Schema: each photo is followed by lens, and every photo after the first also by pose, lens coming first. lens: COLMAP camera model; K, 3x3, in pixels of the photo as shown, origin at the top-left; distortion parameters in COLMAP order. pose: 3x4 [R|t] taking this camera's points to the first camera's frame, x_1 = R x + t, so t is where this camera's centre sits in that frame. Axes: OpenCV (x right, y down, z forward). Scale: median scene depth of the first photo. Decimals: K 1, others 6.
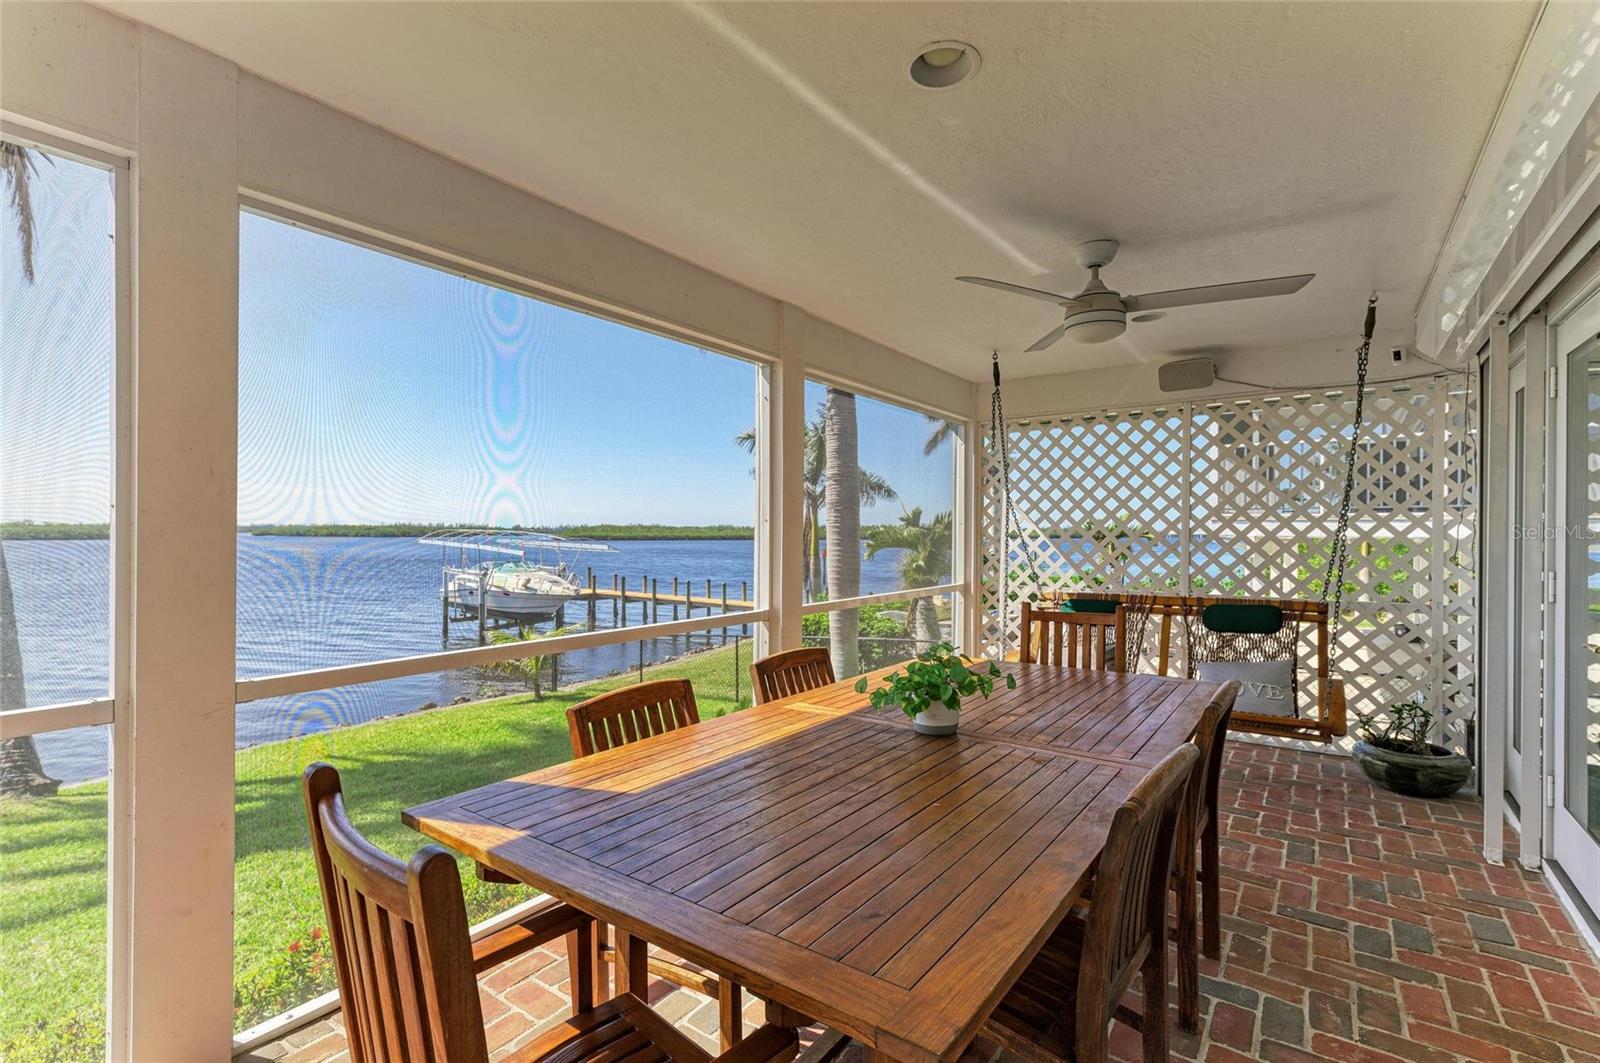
lens RADIAL K [[725.9, 0, 802.7], [0, 725.9, 531.3], [0, 0, 1]] dist [0.003552, 0.000608]
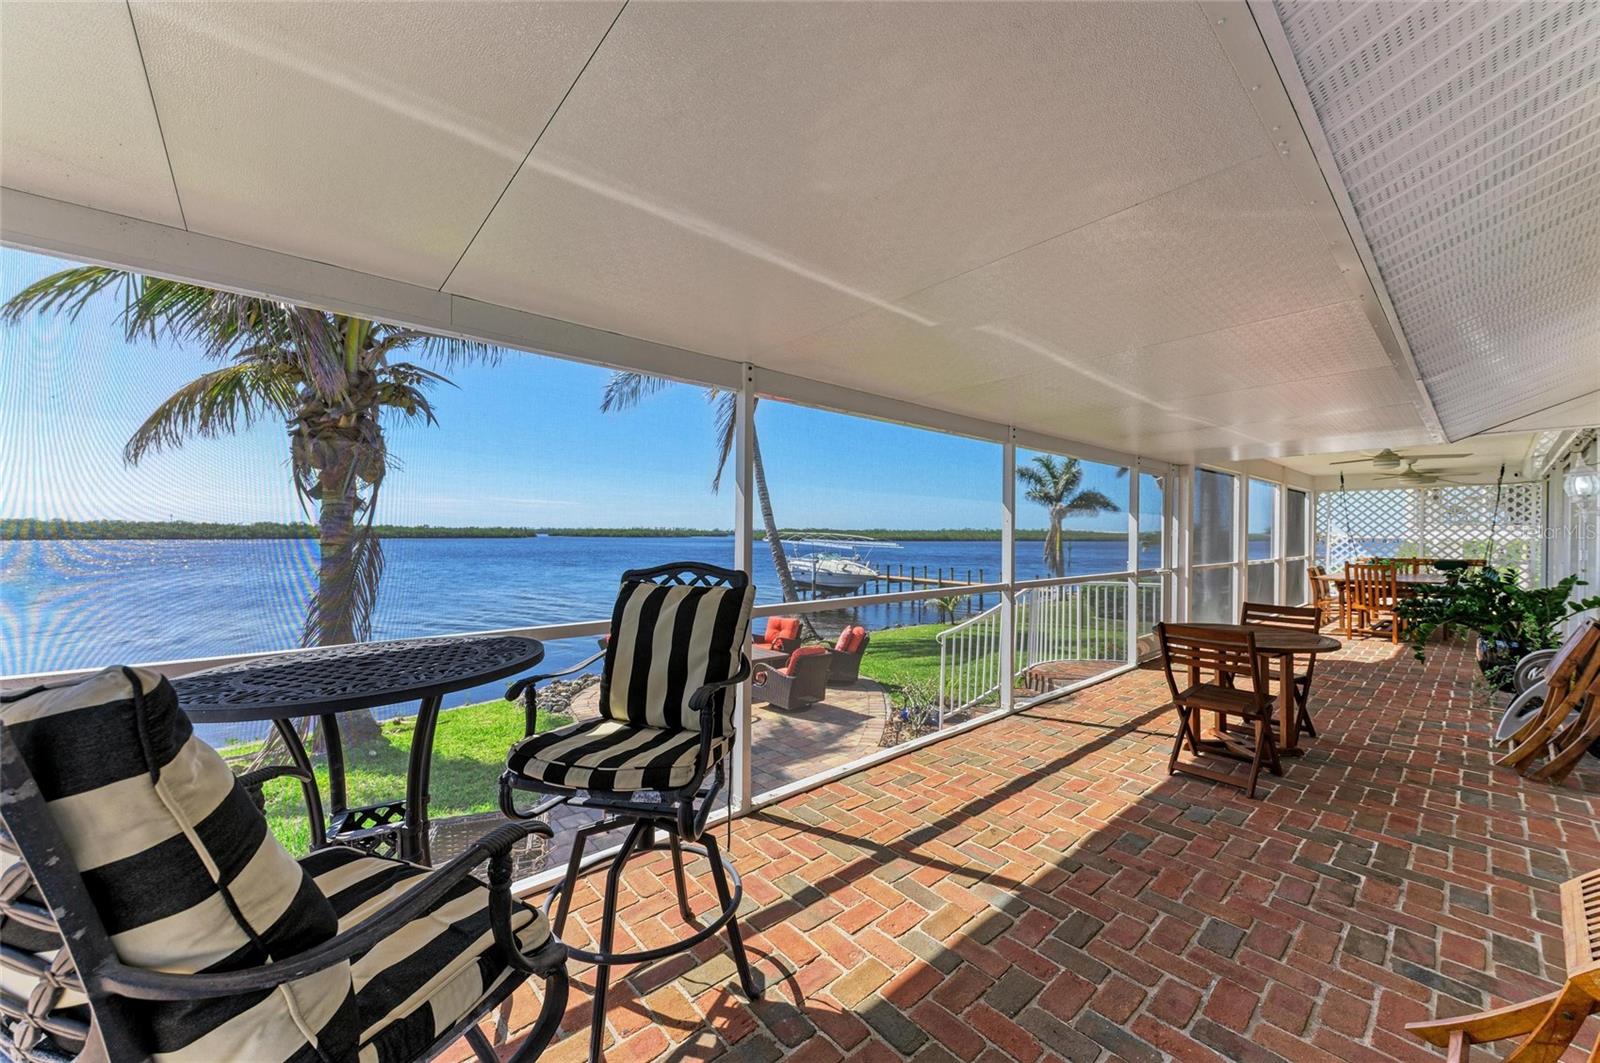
lens RADIAL K [[592.9, 0, 800.2], [0, 592.9, 531.5], [0, 0, 1]] dist [0.010592, -0.002102]
pose [[0.975341, 0.000752, -0.220704, -0.194884], [-0.001689, 0.999990, -0.004056, -0.000243], [0.220699, 0.004329, 0.975332, -0.265476]]
